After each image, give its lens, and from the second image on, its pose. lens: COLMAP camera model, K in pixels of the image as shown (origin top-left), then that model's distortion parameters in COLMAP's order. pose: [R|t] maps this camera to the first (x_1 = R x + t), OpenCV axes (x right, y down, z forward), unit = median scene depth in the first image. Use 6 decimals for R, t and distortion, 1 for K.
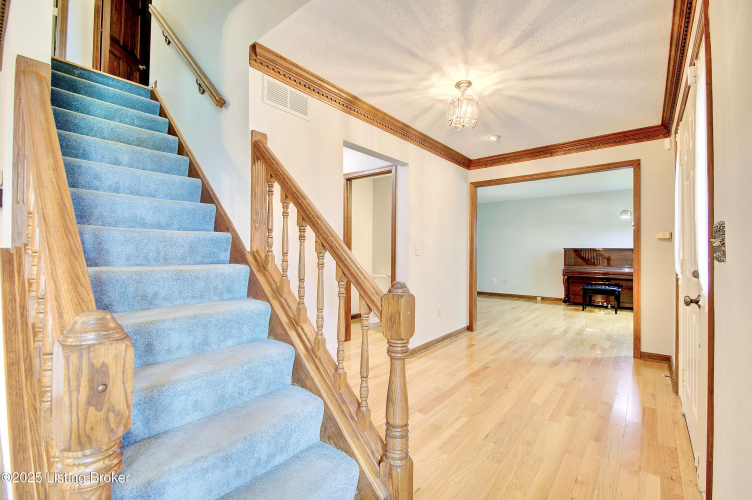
lens RADIAL K [[327.5, 0, 375.1], [0, 327.5, 251.7], [0, 0, 1]] dist [-0.002778, -0.004256]
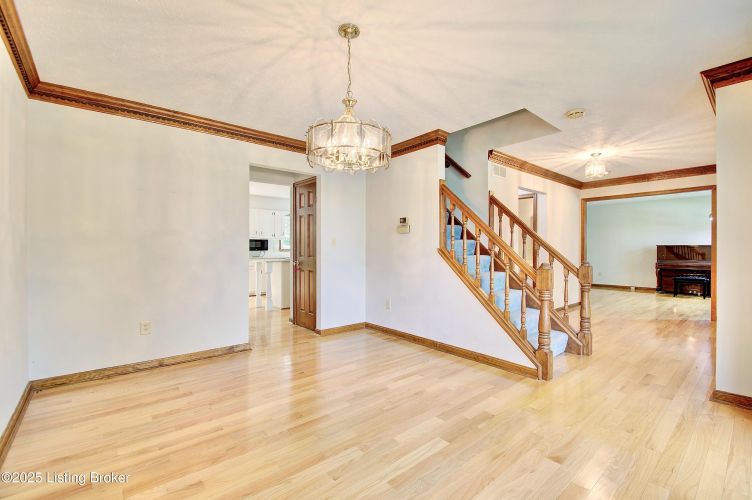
lens RADIAL K [[327.5, 0, 378.8], [0, 327.5, 251.7], [0, 0, 1]] dist [-0.002778, -0.004256]
pose [[0.982903, -0.005883, -0.184029, -0.195516], [0.008824, 0.999846, 0.015167, -0.014519], [0.183911, -0.016531, 0.982804, -0.346976]]
